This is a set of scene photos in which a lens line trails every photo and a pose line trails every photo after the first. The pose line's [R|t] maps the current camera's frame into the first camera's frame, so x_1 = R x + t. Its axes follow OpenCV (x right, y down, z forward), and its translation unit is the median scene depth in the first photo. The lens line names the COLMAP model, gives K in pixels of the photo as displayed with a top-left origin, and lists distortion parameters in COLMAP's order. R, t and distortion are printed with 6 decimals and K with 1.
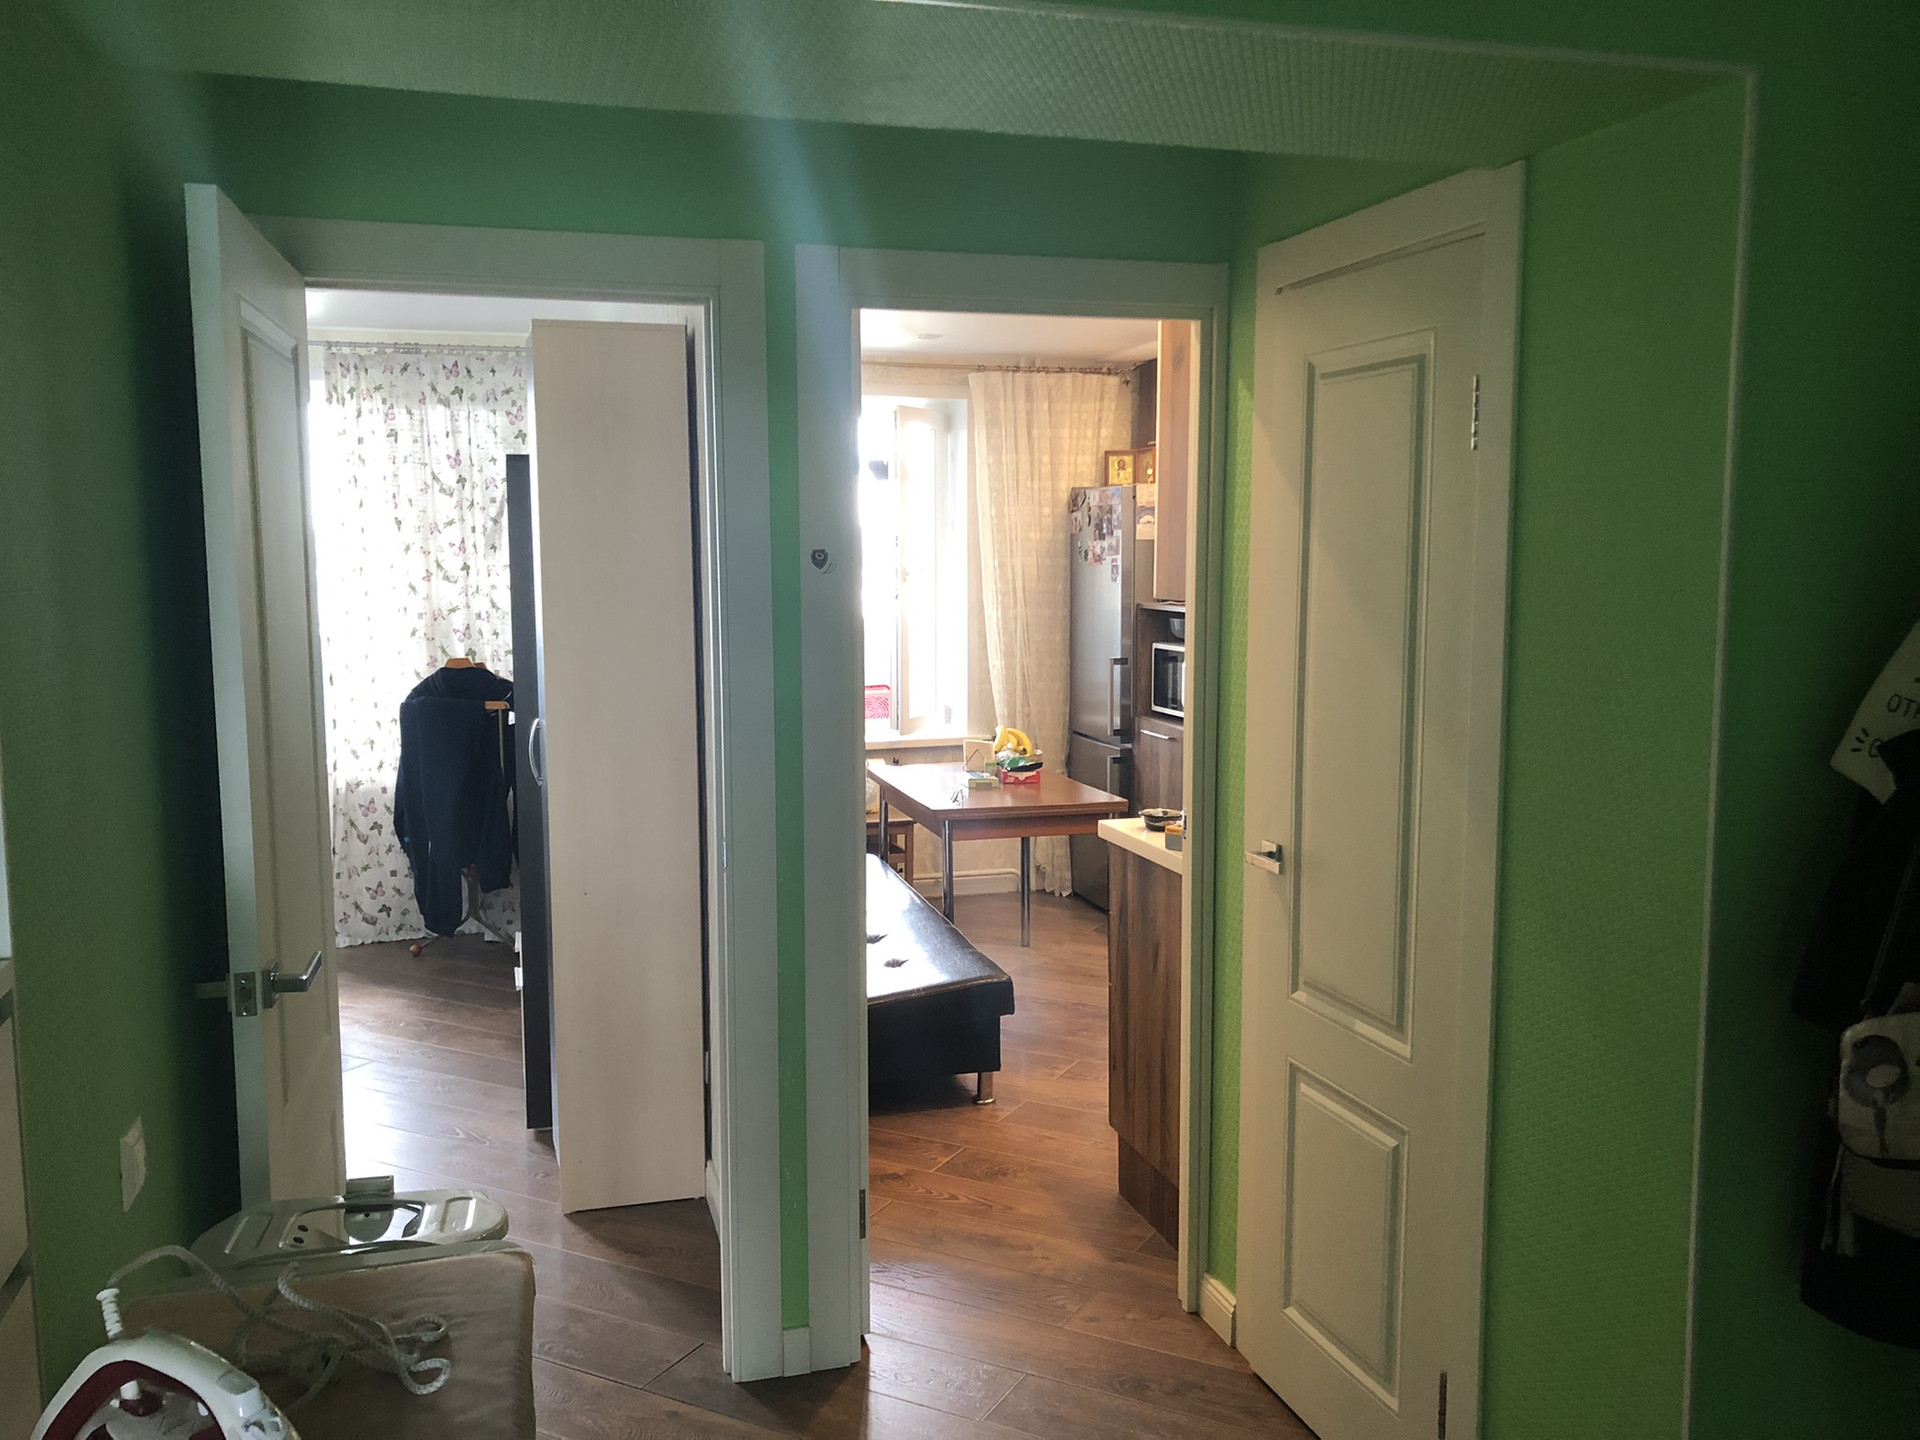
lens RADIAL K [[1595.7, 0, 965.9], [0, 1595.7, 711.8], [0, 0, 1]] dist [0.027406, -0.021805]
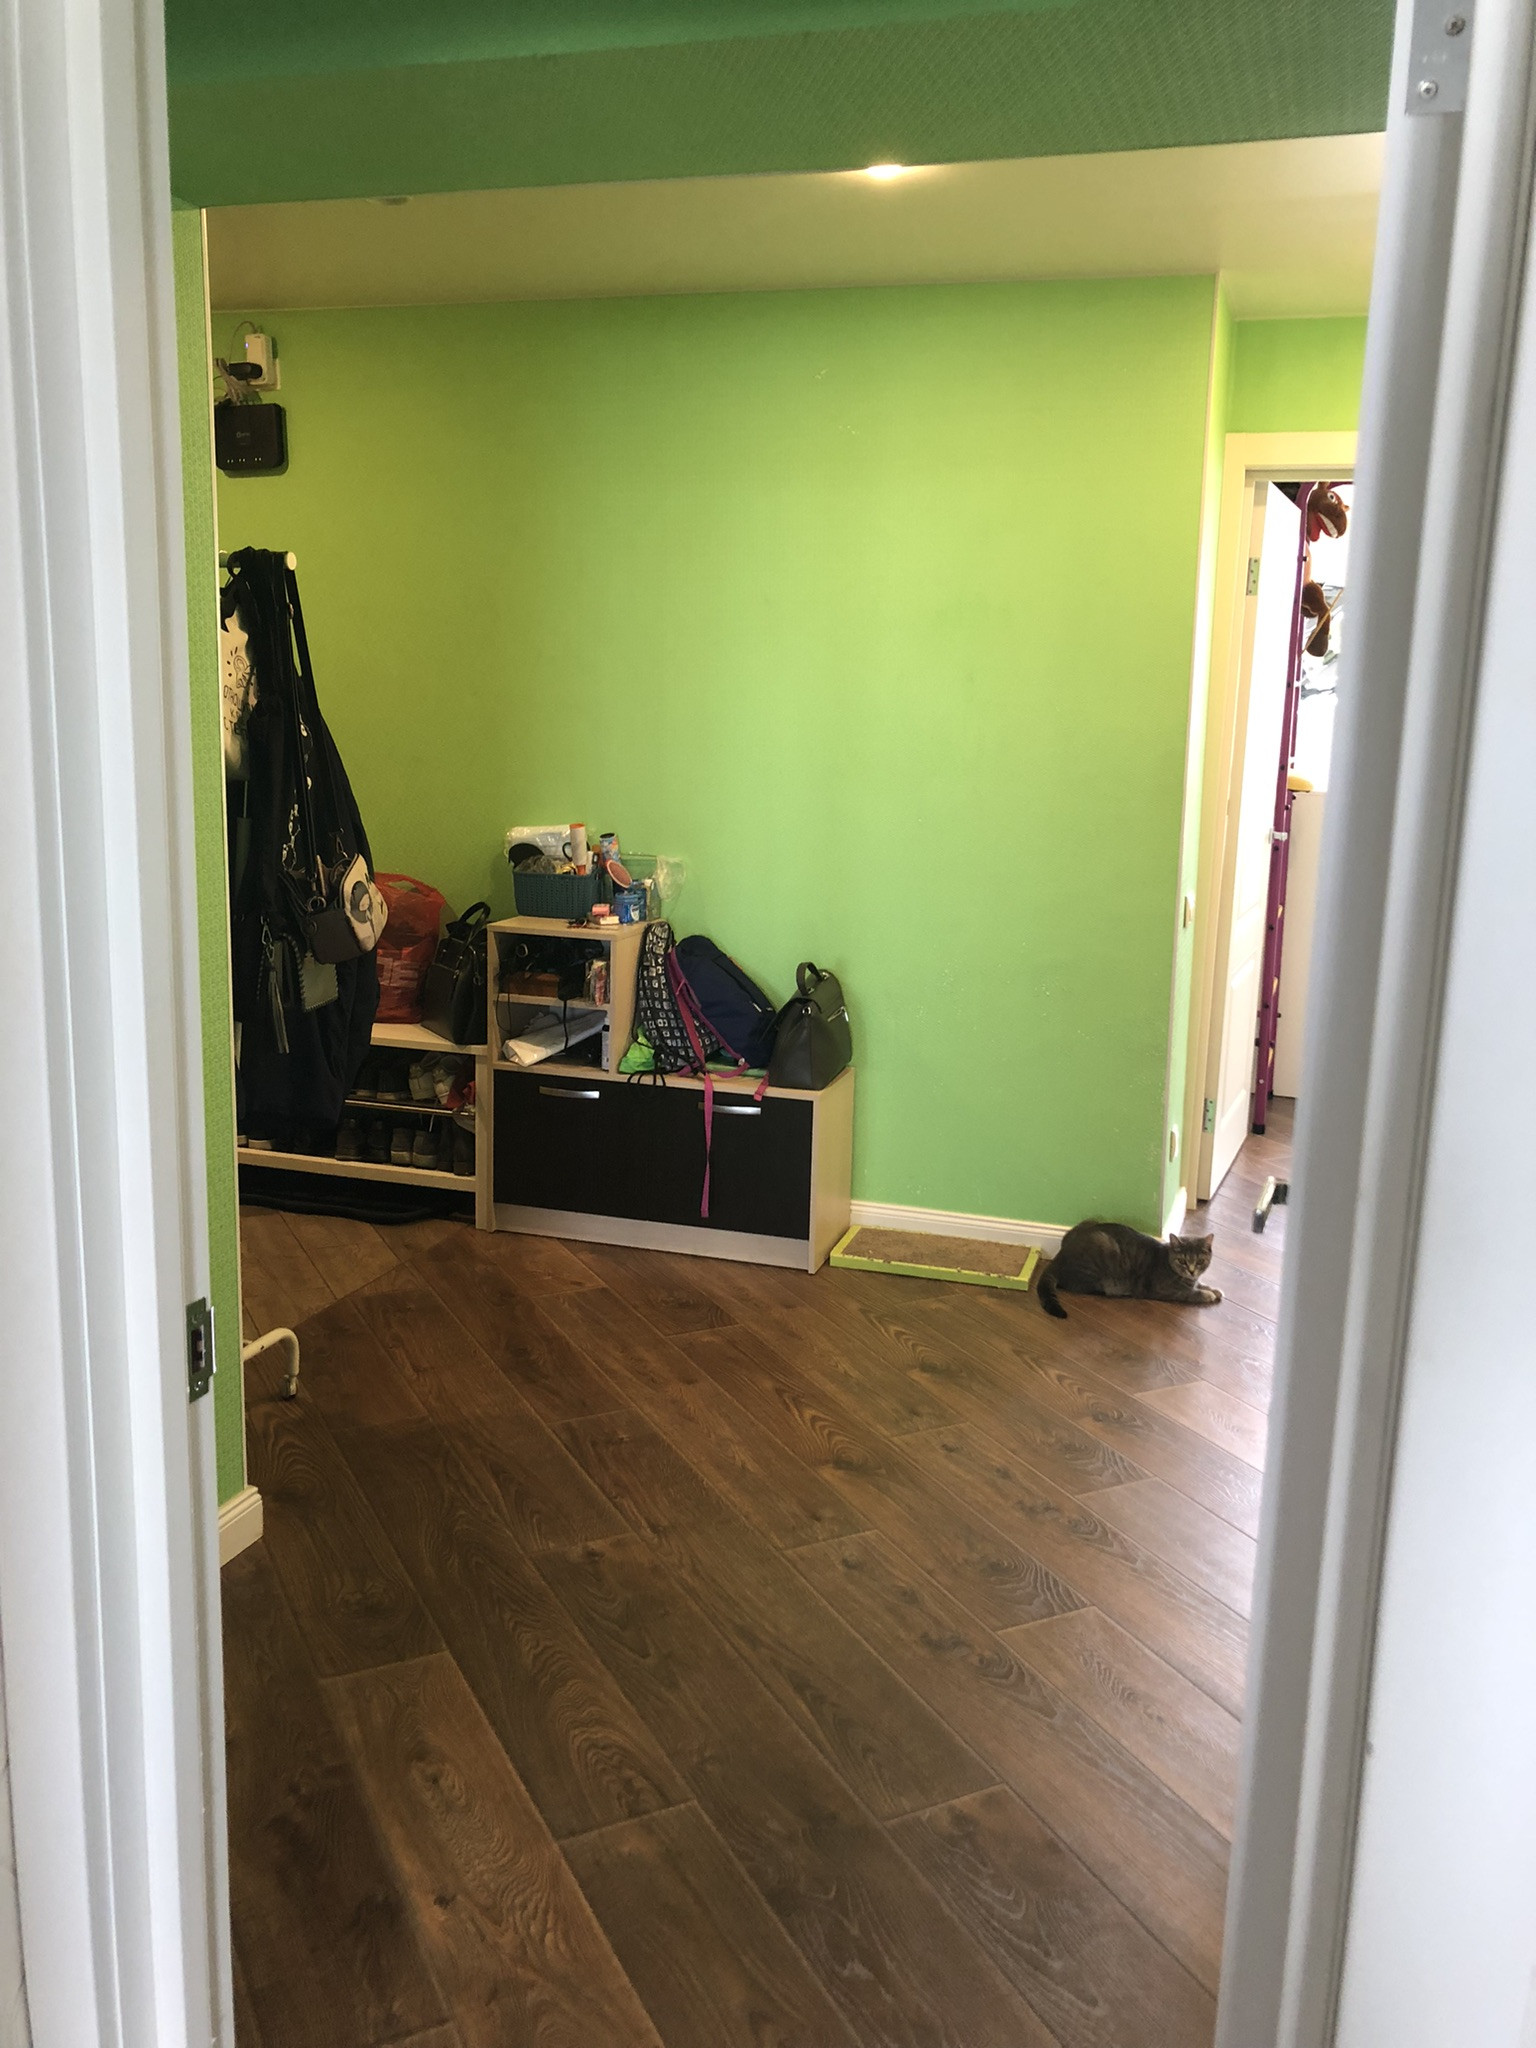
lens RADIAL K [[1702.1, 0, 813.1], [0, 1702.1, 994.9], [0, 0, 1]] dist [0.027406, -0.021805]
pose [[-0.832847, -0.119634, 0.540420, -0.288847], [0.031219, 0.964655, 0.261660, -0.049525], [-0.552622, 0.234794, -0.799676, 0.763014]]
